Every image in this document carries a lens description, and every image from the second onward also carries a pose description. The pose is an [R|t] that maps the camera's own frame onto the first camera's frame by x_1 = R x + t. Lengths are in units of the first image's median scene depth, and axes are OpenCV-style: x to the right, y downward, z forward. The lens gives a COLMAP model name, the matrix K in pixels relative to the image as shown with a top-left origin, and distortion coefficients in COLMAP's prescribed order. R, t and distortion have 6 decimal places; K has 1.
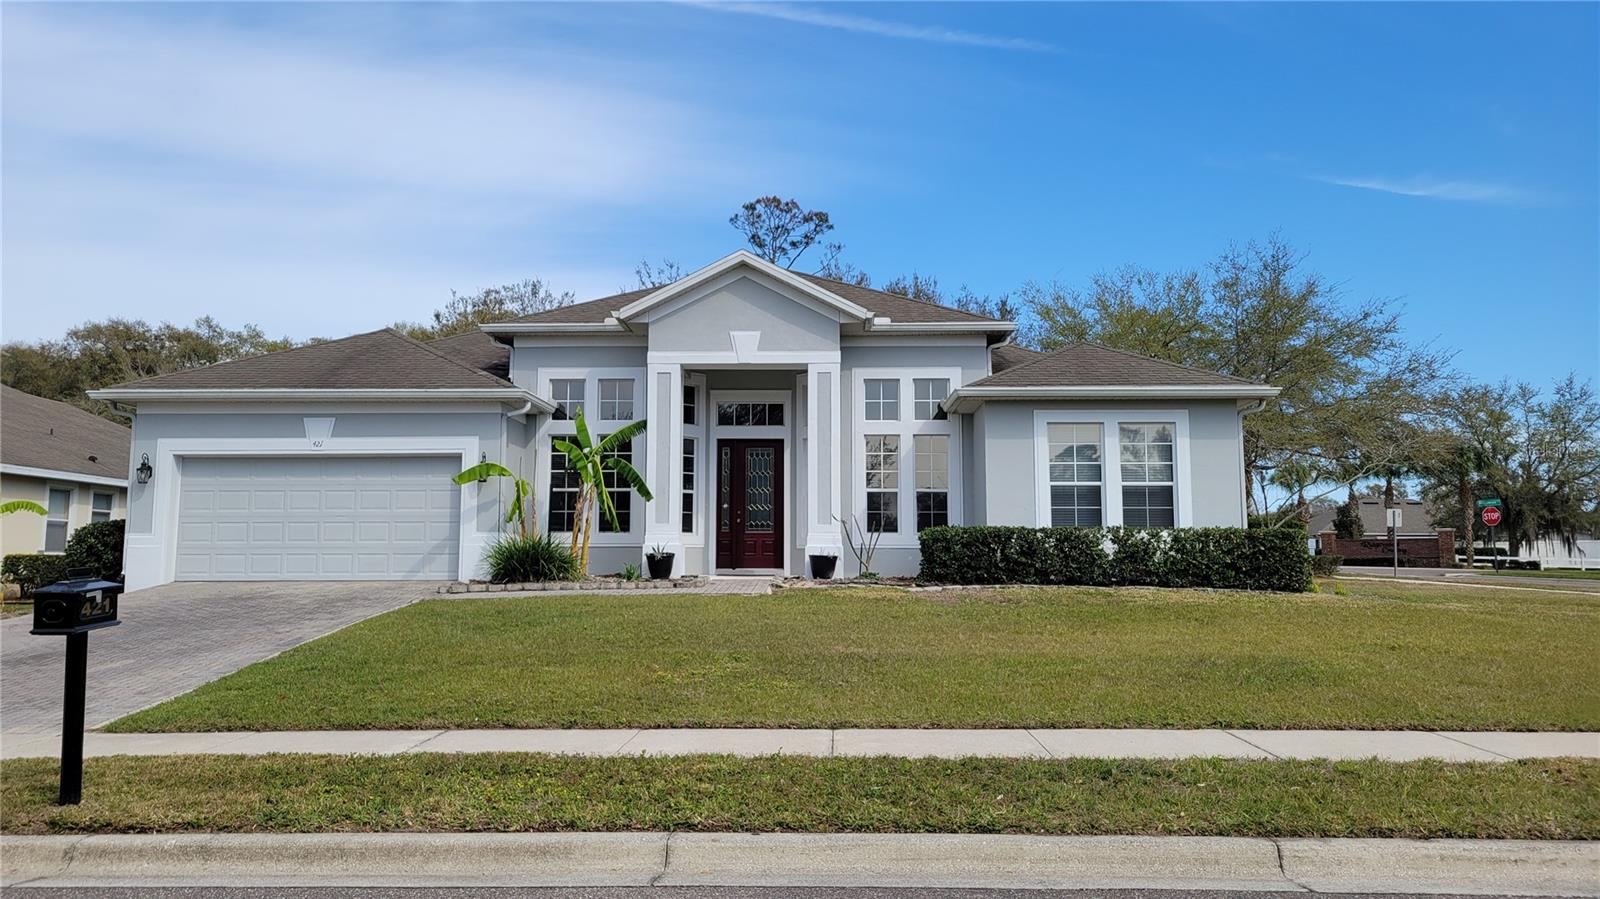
lens RADIAL K [[1230.2, 0, 800.0], [0, 1230.2, 449.5], [0, 0, 1]] dist [0.056323, -0.029371]
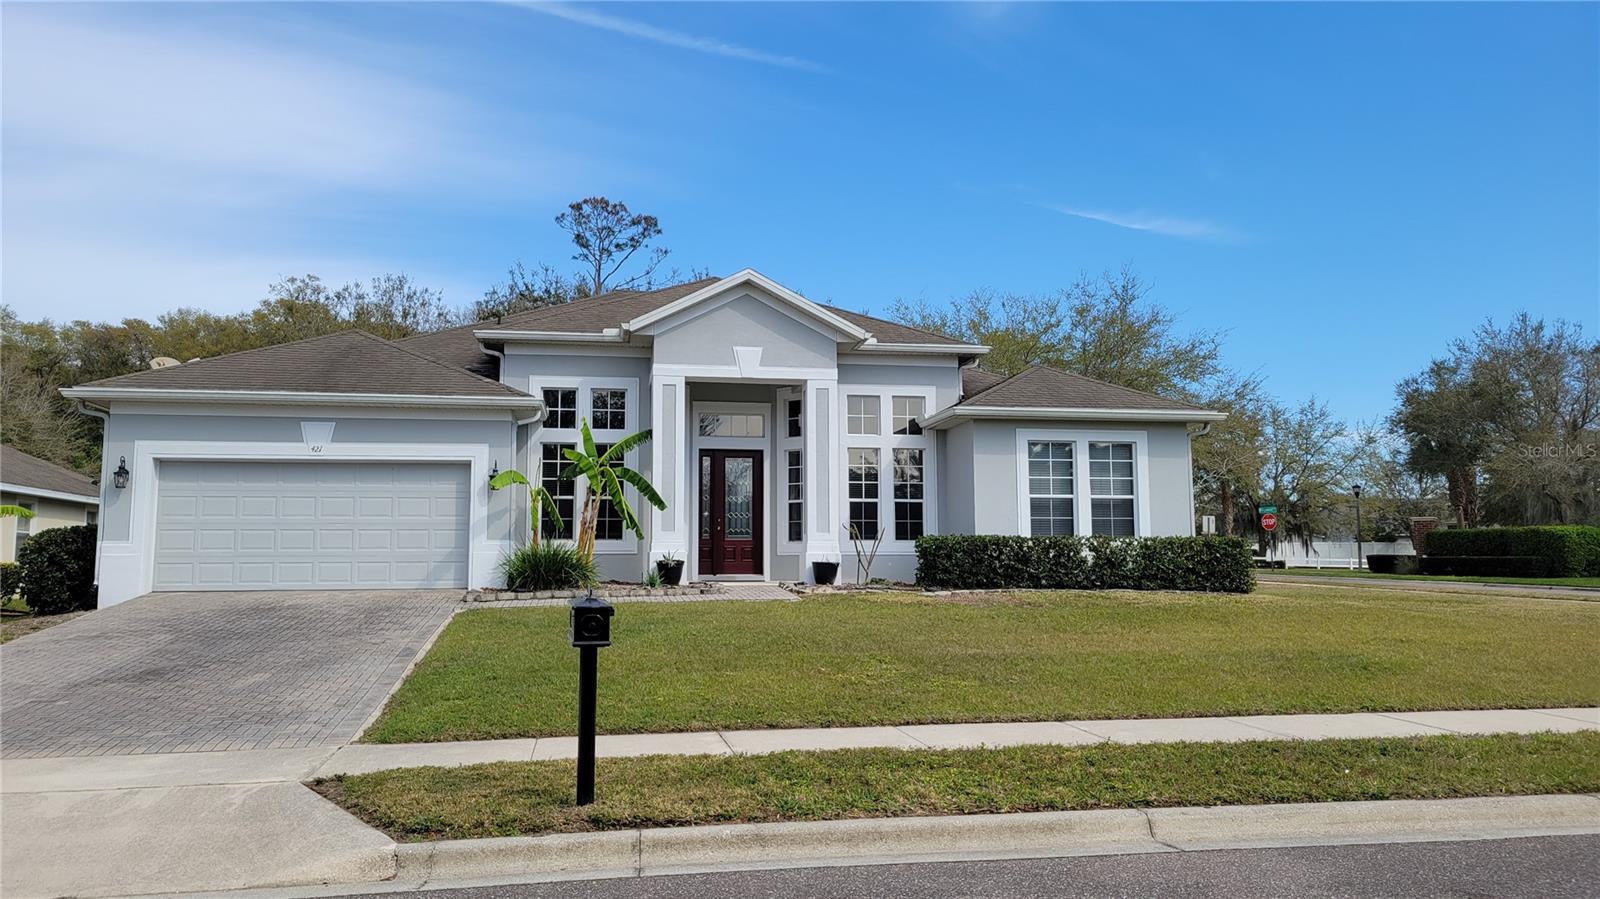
lens RADIAL K [[1230.2, 0, 800.0], [0, 1230.2, 449.5], [0, 0, 1]] dist [0.056323, -0.029371]
pose [[0.978635, 0.015548, 0.205016, -0.214895], [-0.015476, 0.999878, -0.001953, -0.007992], [-0.205022, -0.001262, 0.978757, -0.028461]]
